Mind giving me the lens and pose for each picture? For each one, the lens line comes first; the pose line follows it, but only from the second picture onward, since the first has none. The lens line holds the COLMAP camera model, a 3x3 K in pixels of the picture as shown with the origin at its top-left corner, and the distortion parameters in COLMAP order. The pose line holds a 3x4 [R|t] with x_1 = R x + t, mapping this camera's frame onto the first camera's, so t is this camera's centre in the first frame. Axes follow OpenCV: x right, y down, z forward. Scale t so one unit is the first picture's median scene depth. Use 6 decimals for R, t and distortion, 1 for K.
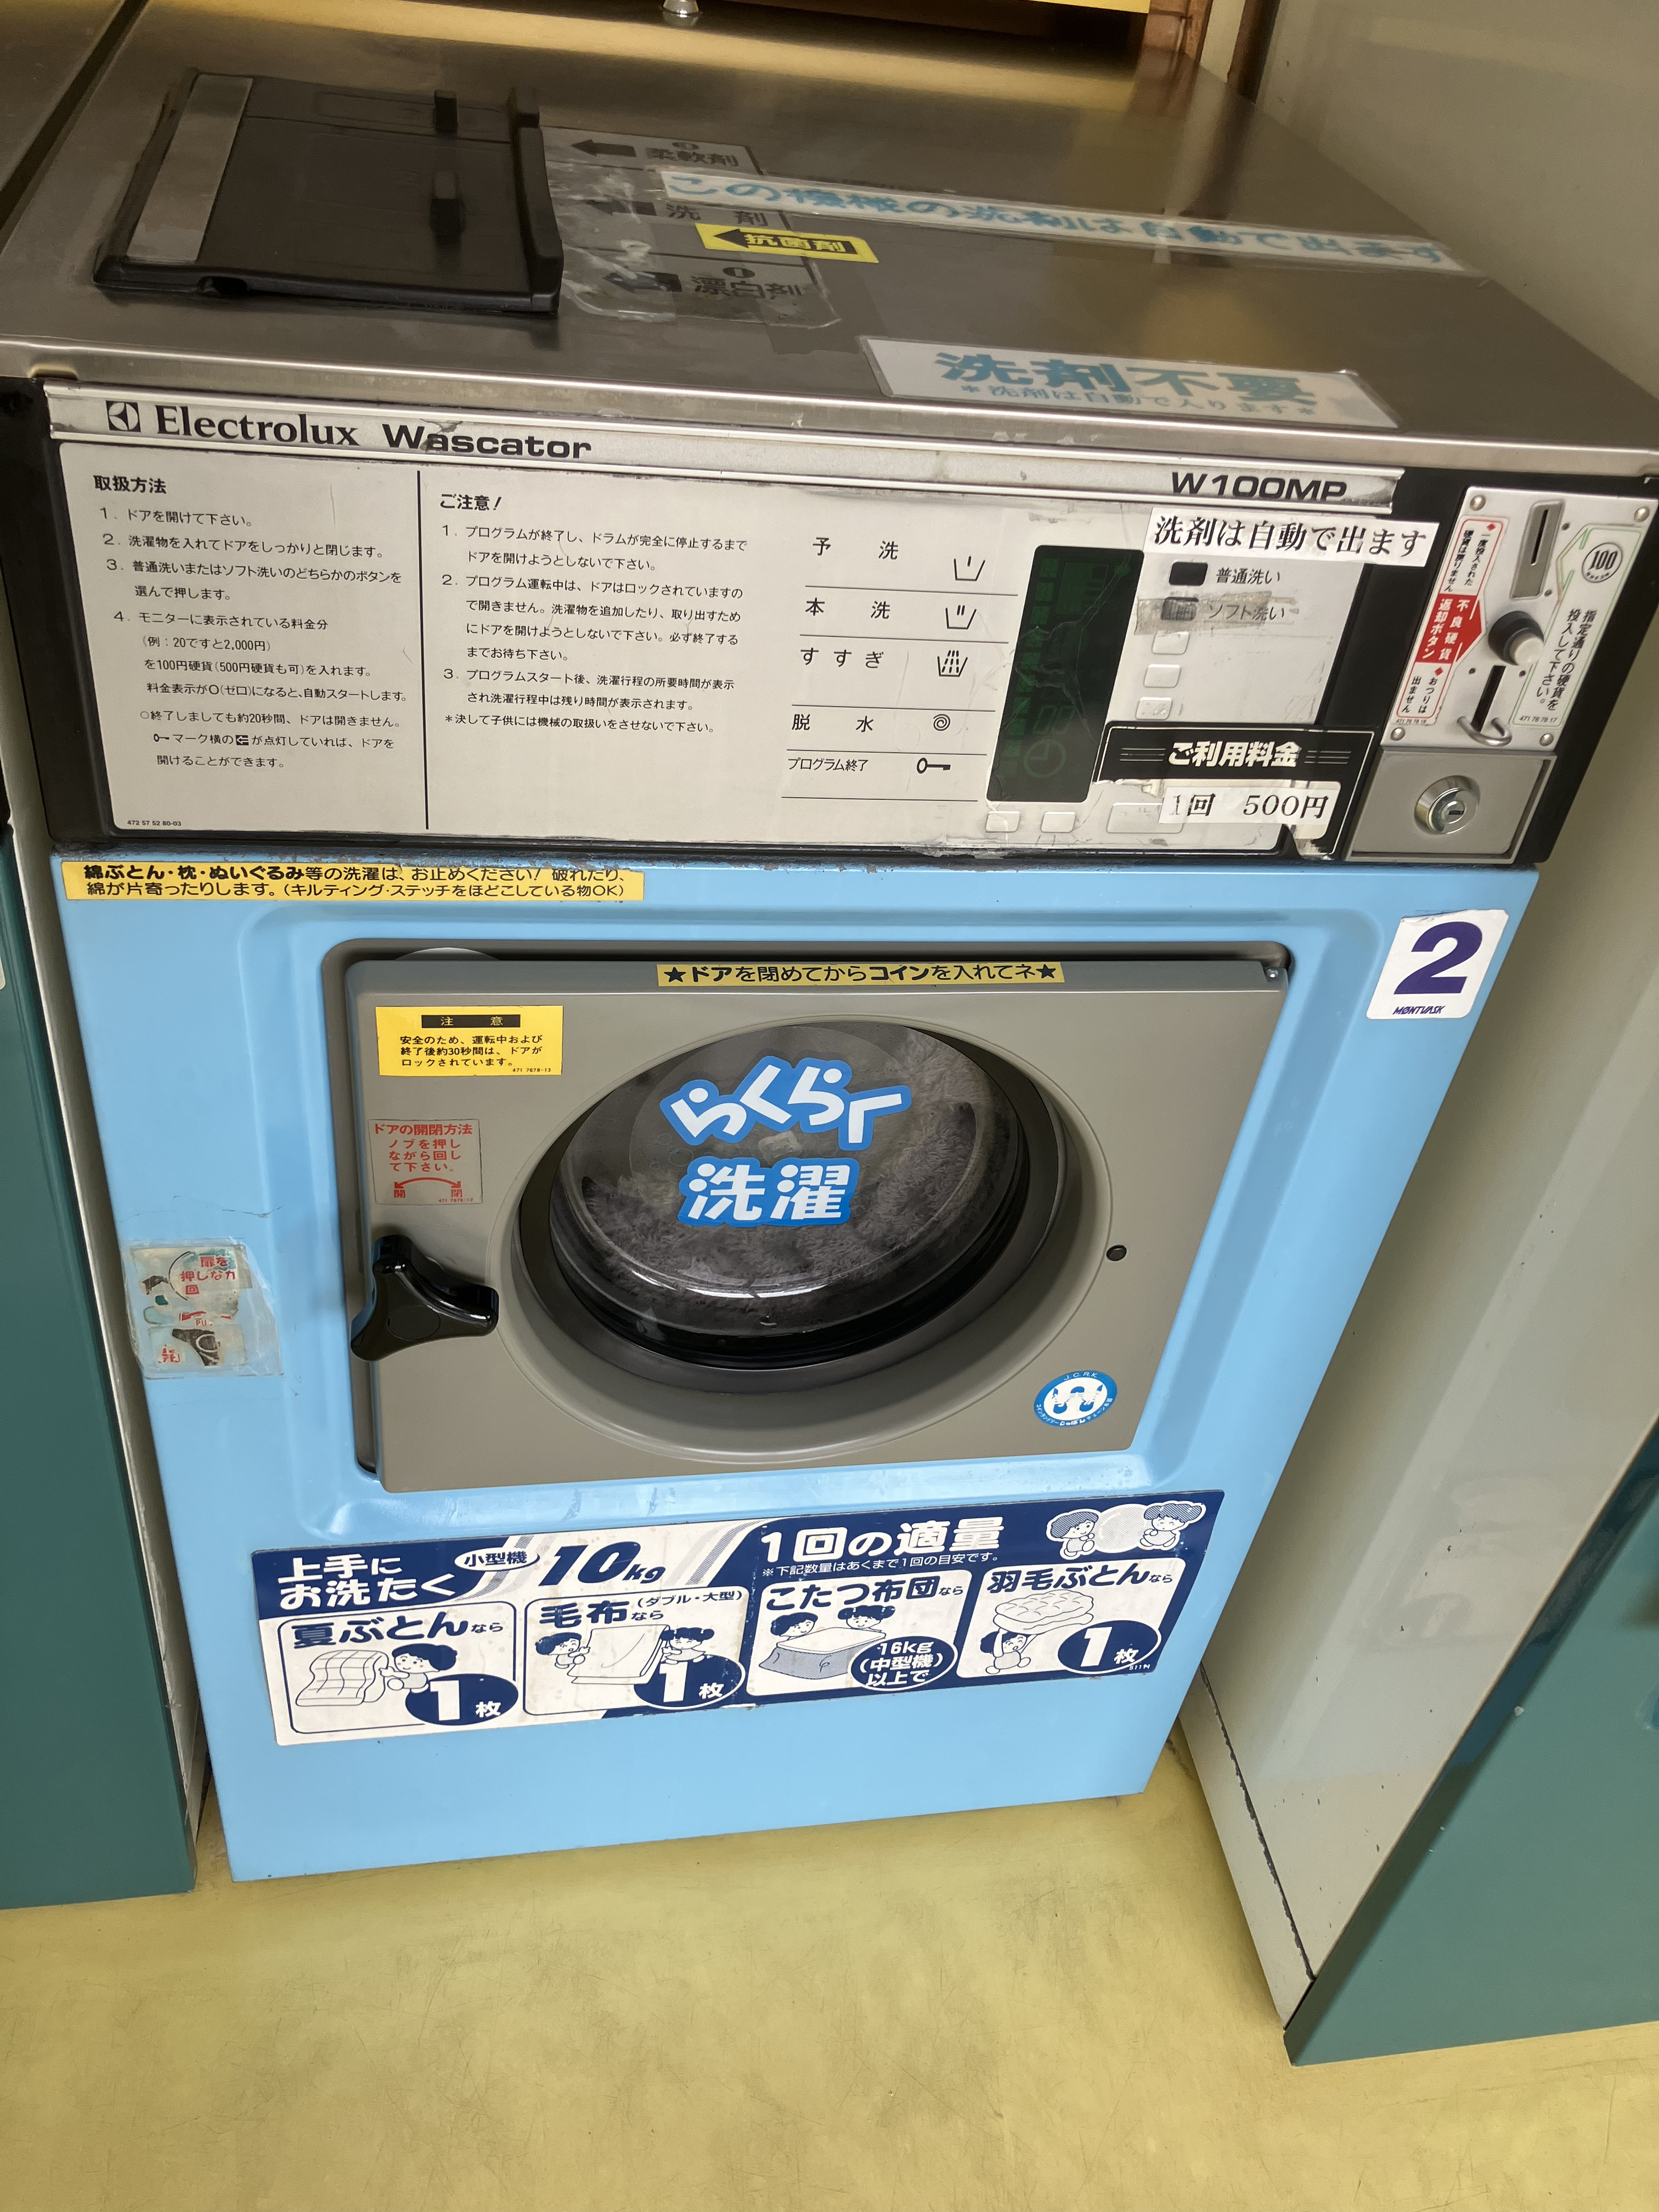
lens RADIAL K [[1838.7, 0, 839.7], [0, 1838.7, 1104.1], [0, 0, 1]] dist [-0.000291, -0.006702]
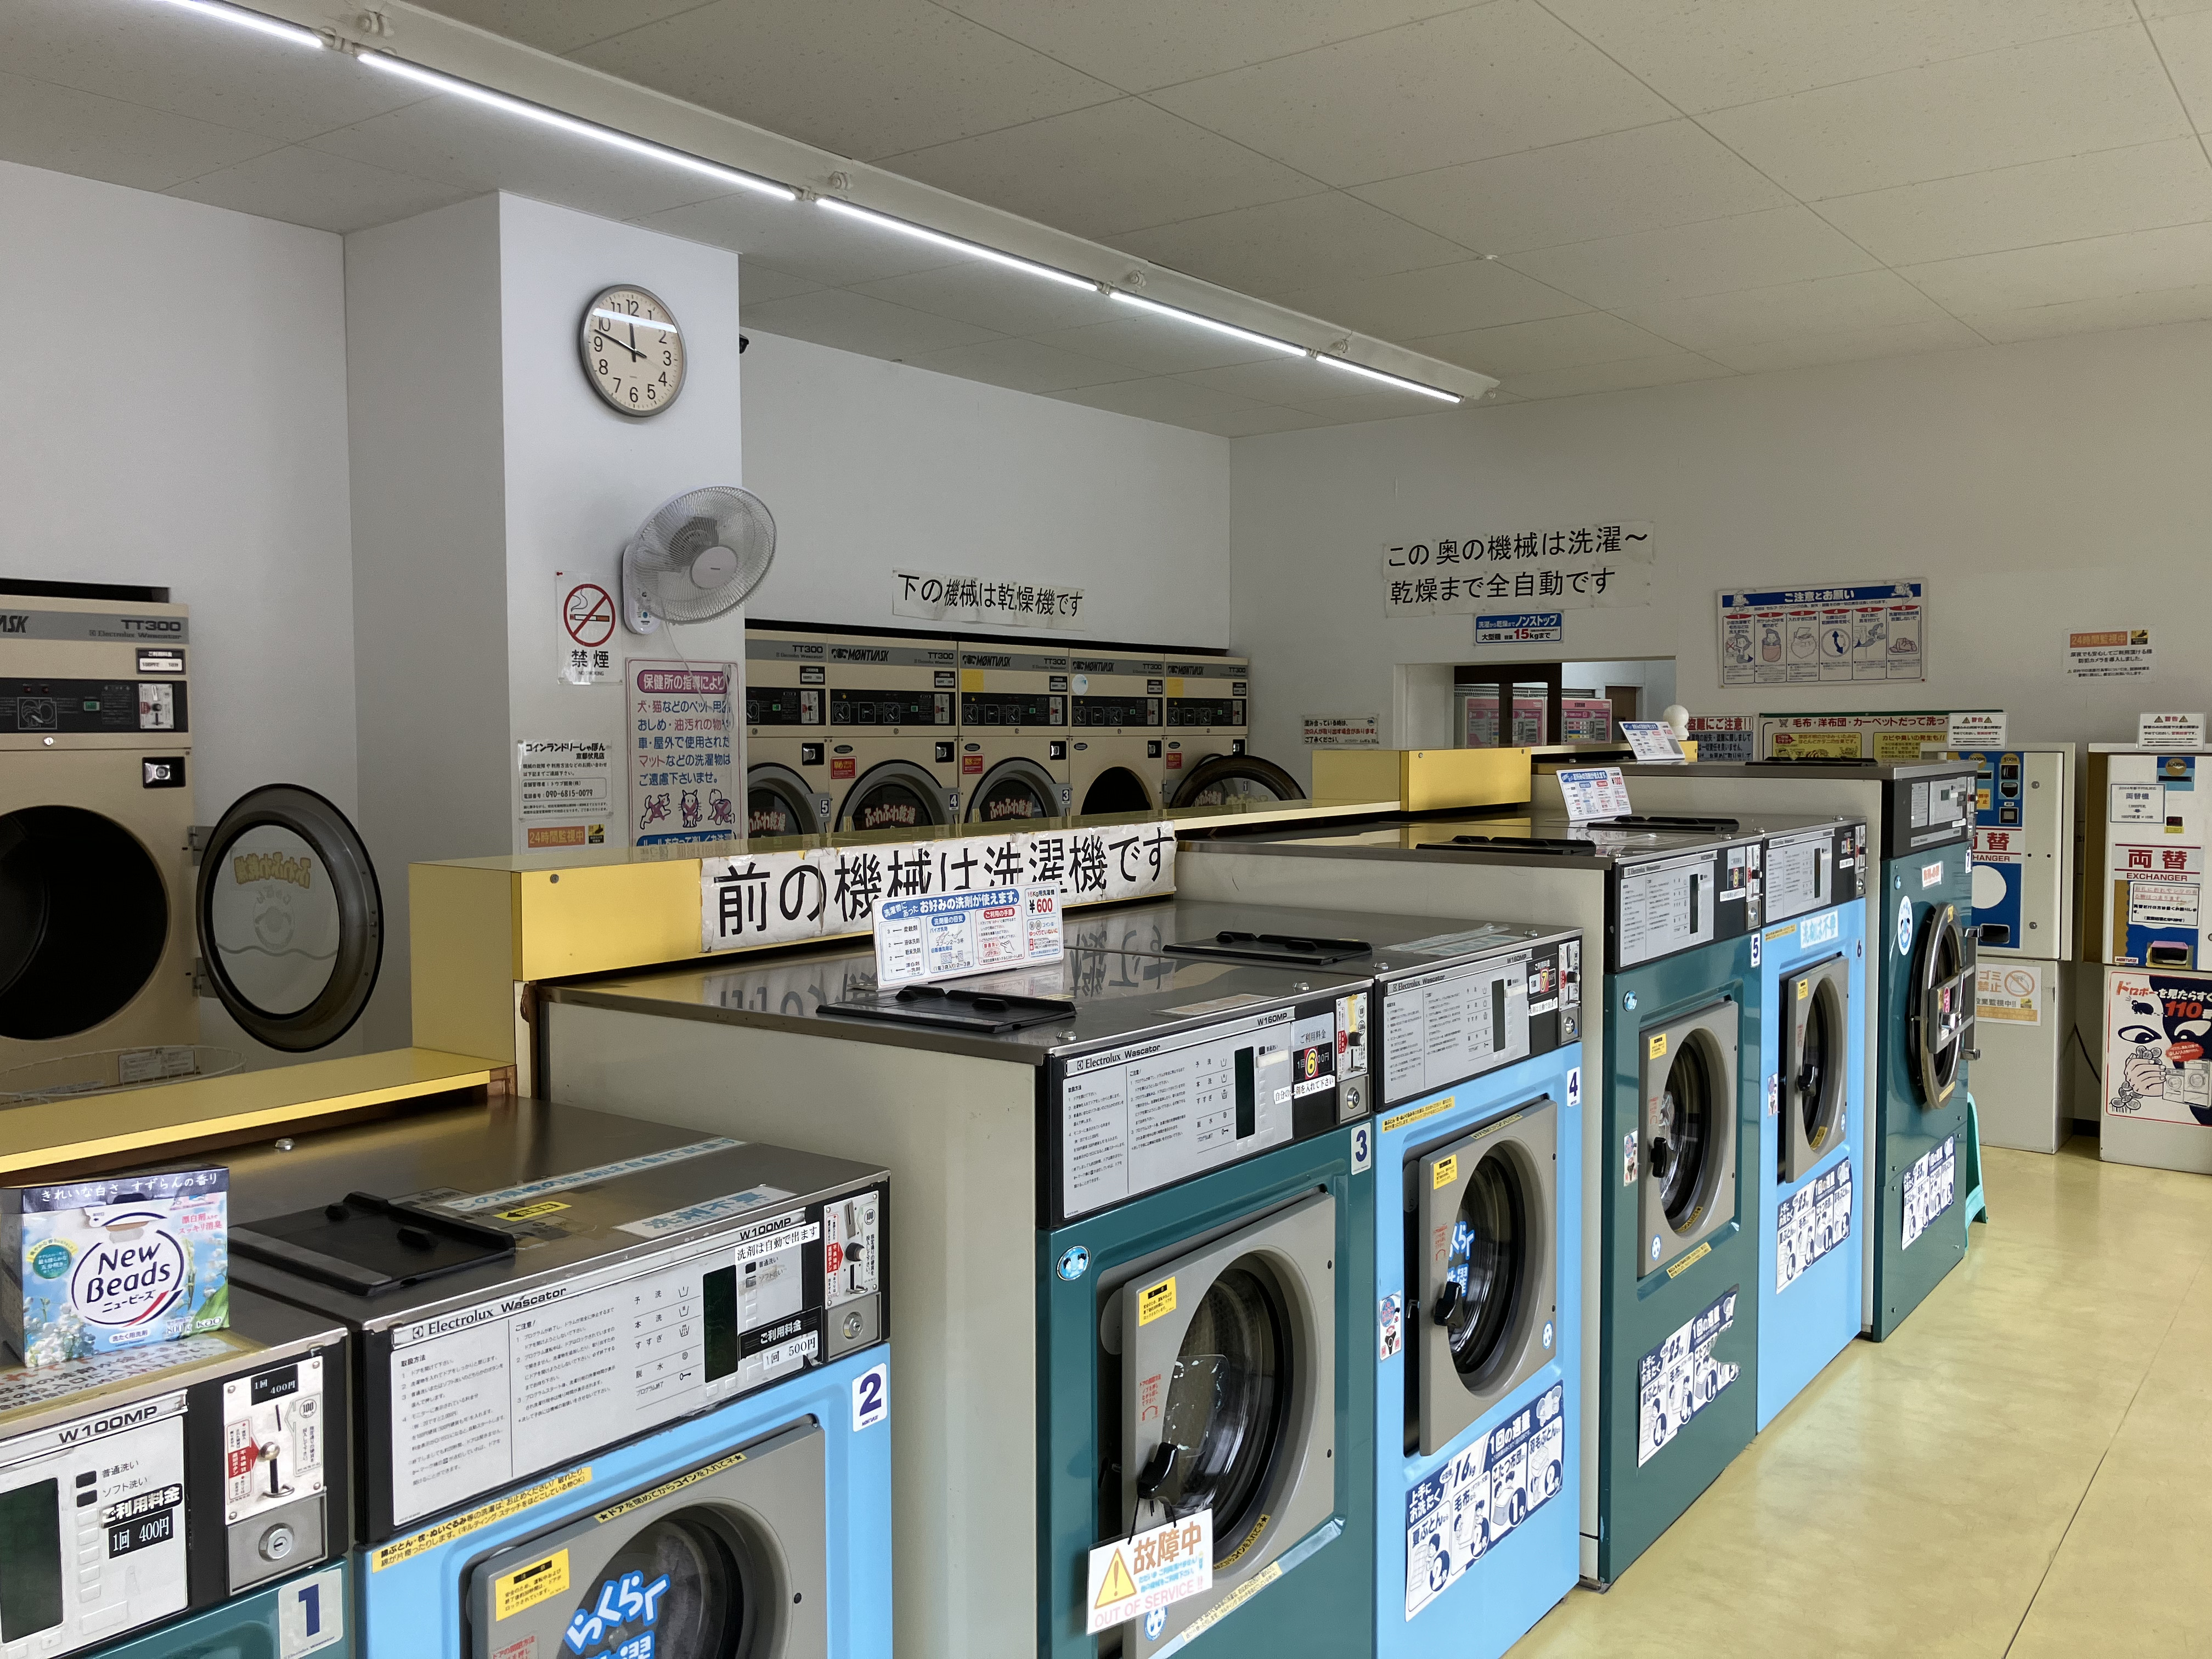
lens RADIAL K [[1838.7, 0, 1107.4], [0, 1838.7, 824.2], [0, 0, 1]] dist [-0.000291, -0.006702]
pose [[0.713091, -0.164822, 0.681422, -1.085698], [0.515669, 0.781800, -0.350534, 0.384450], [-0.474960, 0.601350, 0.642488, -1.260938]]
